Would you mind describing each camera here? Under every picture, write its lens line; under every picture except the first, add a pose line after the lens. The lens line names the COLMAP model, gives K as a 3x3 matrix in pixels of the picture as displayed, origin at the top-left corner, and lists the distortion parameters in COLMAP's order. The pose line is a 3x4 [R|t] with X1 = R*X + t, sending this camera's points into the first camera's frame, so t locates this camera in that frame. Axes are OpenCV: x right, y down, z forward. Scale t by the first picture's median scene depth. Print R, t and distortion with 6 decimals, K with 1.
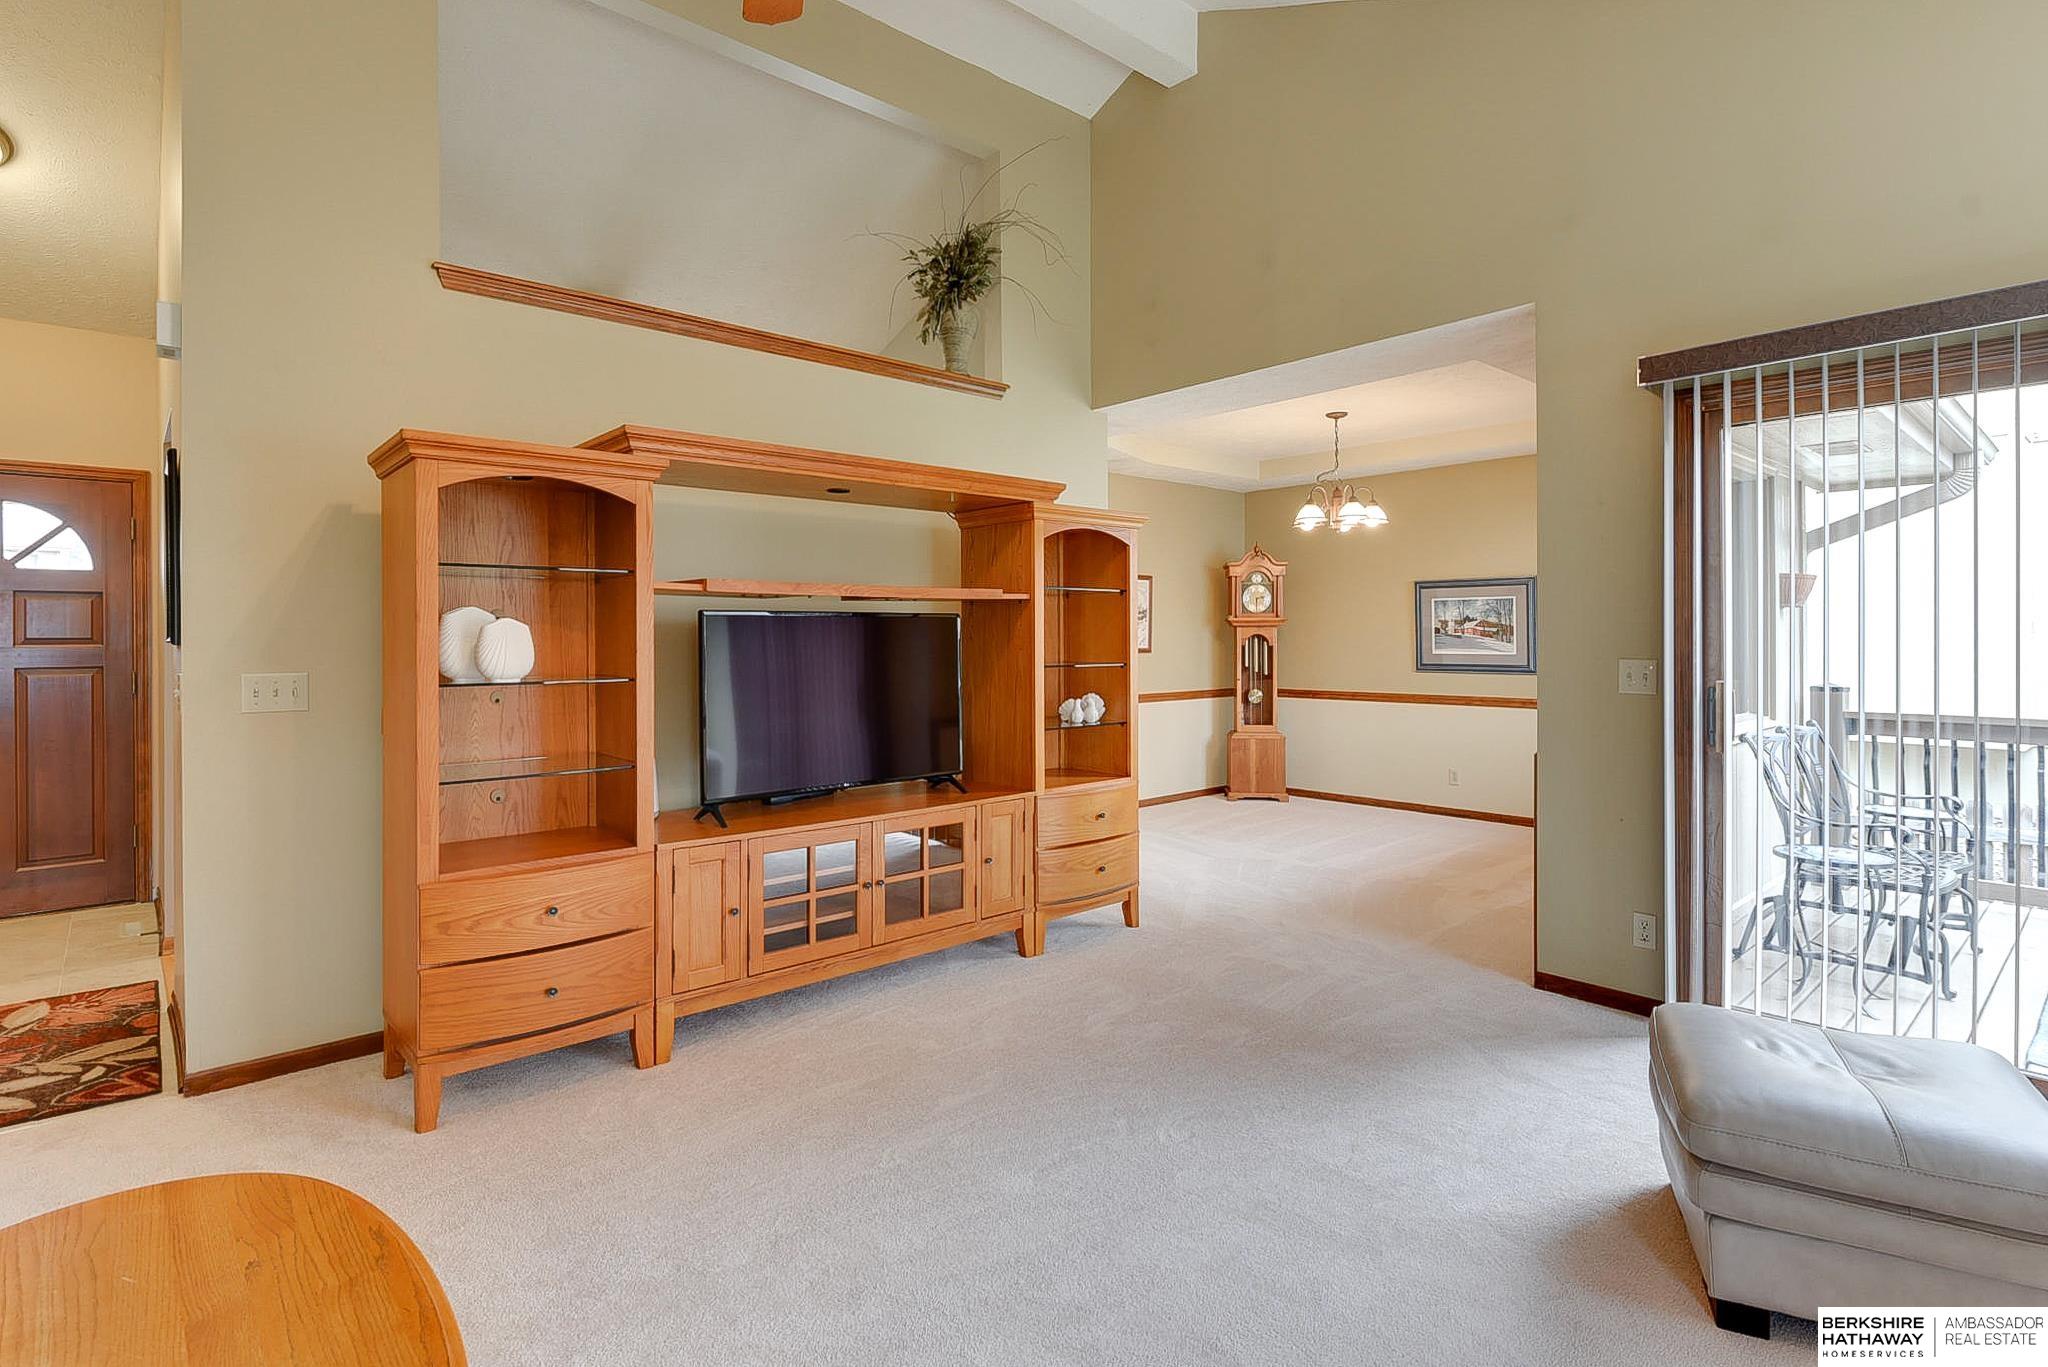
lens RADIAL K [[1016.8, 0, 1007.5], [0, 1016.8, 652.8], [0, 0, 1]] dist [0.003948, -0.000303]
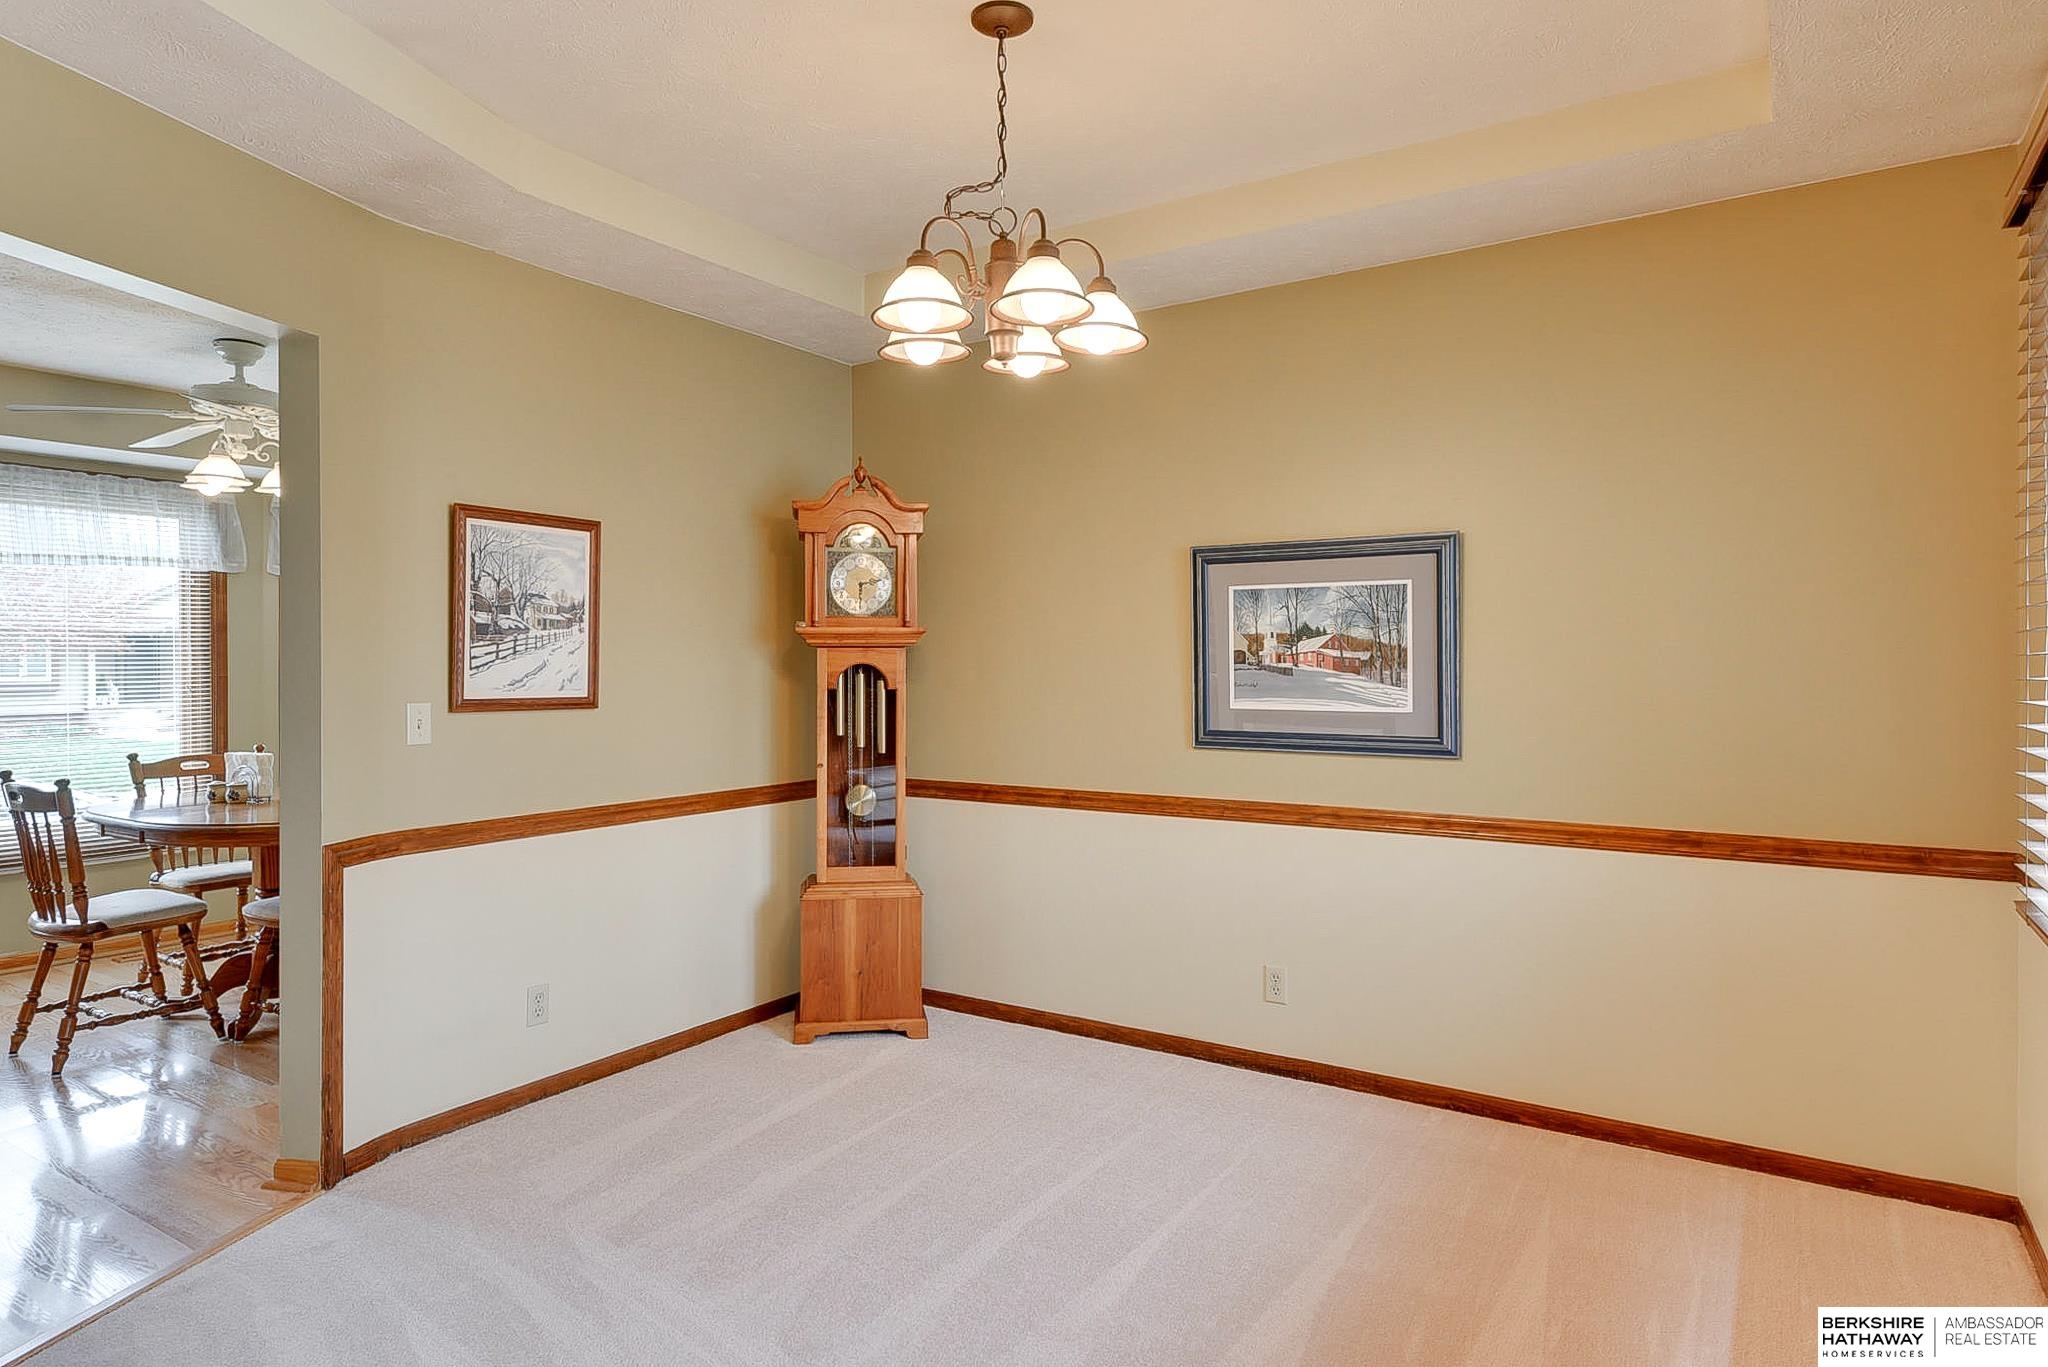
lens RADIAL K [[1107.4, 0, 1028.6], [0, 1107.4, 653.9], [0, 0, 1]] dist [0.000849, -0.010780]
pose [[0.962578, 0.004280, 0.270973, 0.186113], [0.001935, 0.999741, -0.022663, -0.011581], [-0.271000, 0.022339, 0.962320, 0.516248]]
